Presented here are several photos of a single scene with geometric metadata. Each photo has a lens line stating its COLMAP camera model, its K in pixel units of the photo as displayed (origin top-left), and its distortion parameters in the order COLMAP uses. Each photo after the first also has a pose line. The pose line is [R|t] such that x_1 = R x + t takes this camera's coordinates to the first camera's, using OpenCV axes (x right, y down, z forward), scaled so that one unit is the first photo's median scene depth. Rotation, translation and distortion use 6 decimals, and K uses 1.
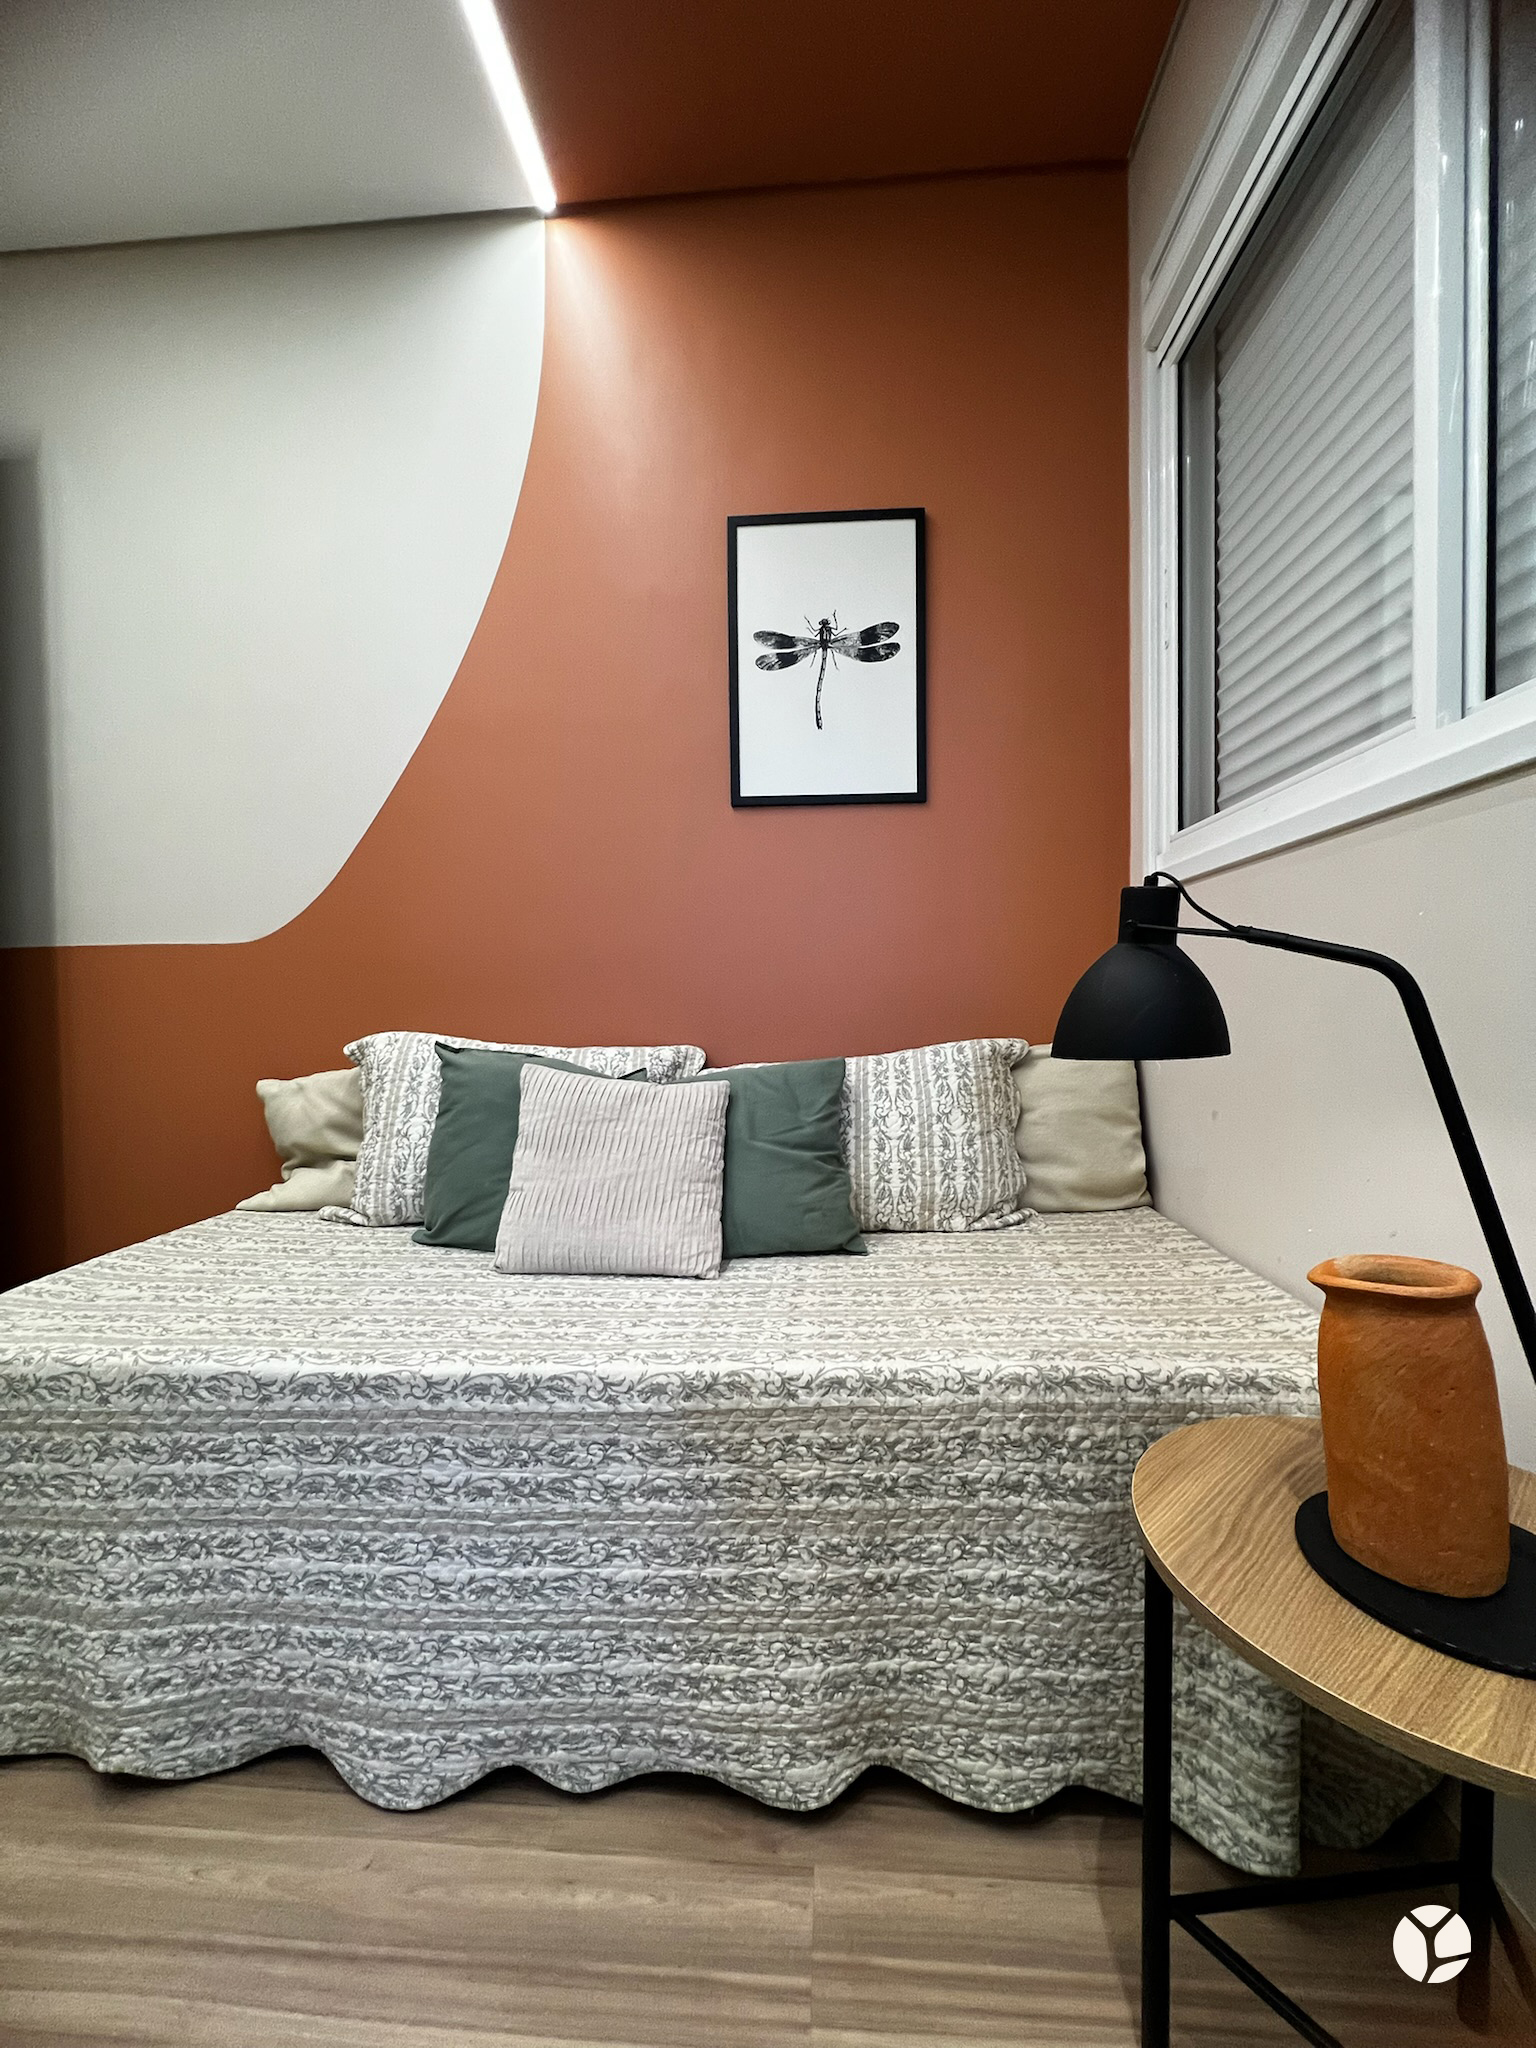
lens RADIAL K [[821.6, 0, 769.7], [0, 821.6, 1019.6], [0, 0, 1]] dist [-0.000693, 0.000444]
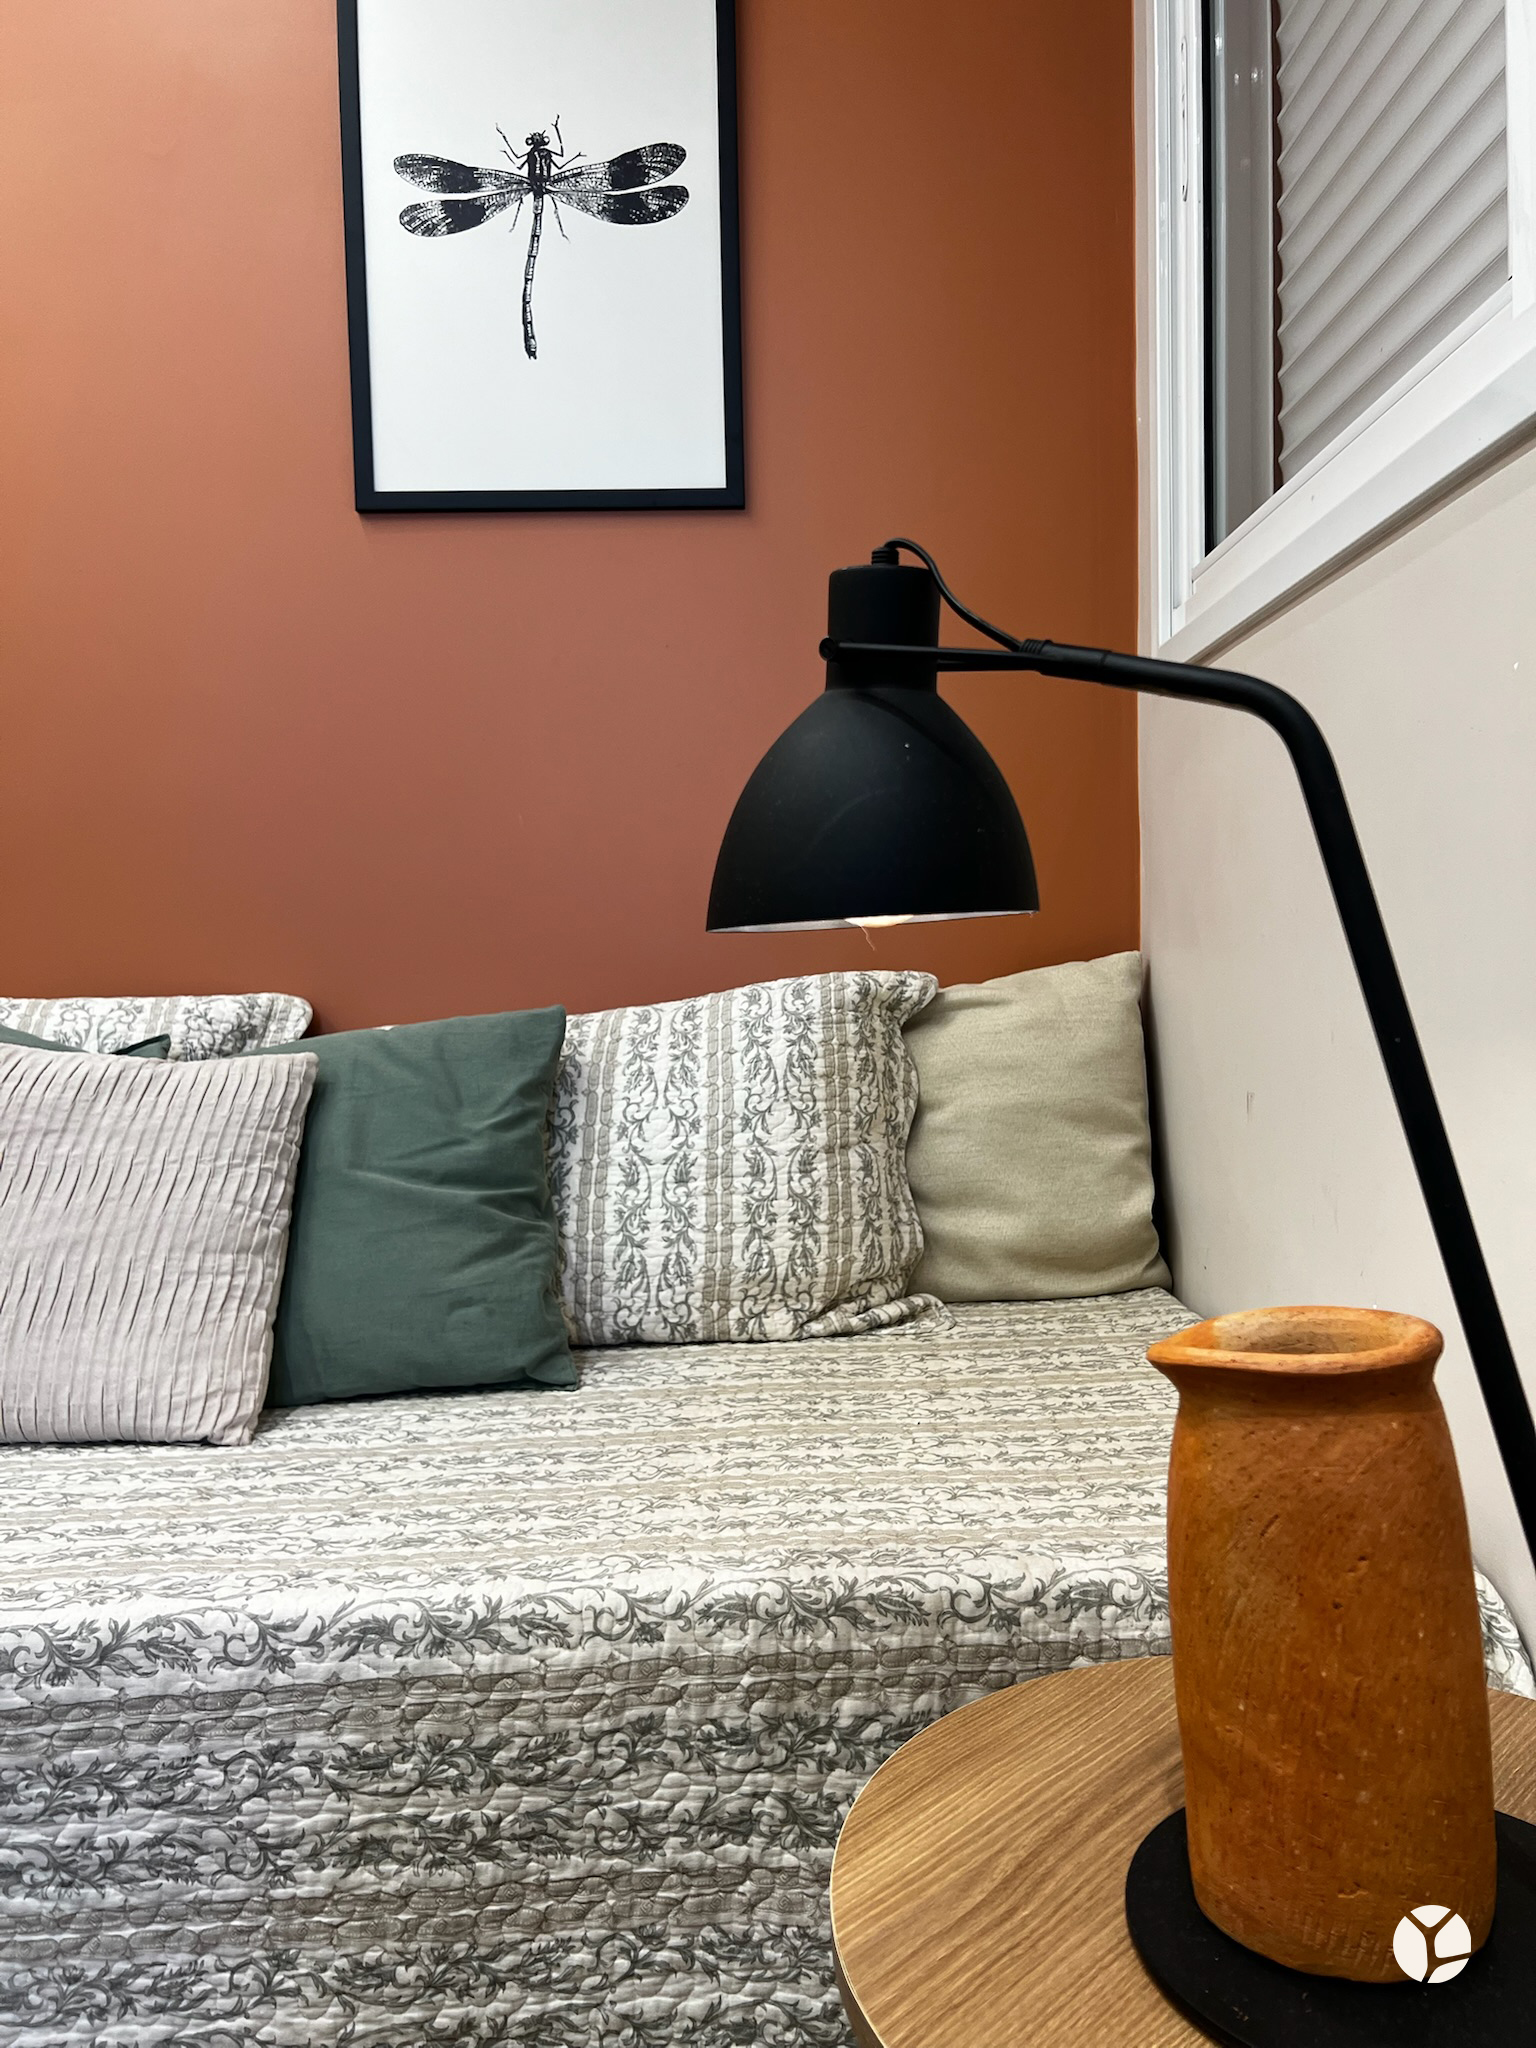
lens RADIAL K [[1549.3, 0, 766.9], [0, 1549.3, 1017.7], [0, 0, 1]] dist [0.048923, -0.052163]
pose [[0.997167, -0.012614, 0.074156, 0.178838], [0.011423, 0.999799, 0.016470, 0.047886], [-0.074349, -0.015576, 0.997111, 0.047929]]
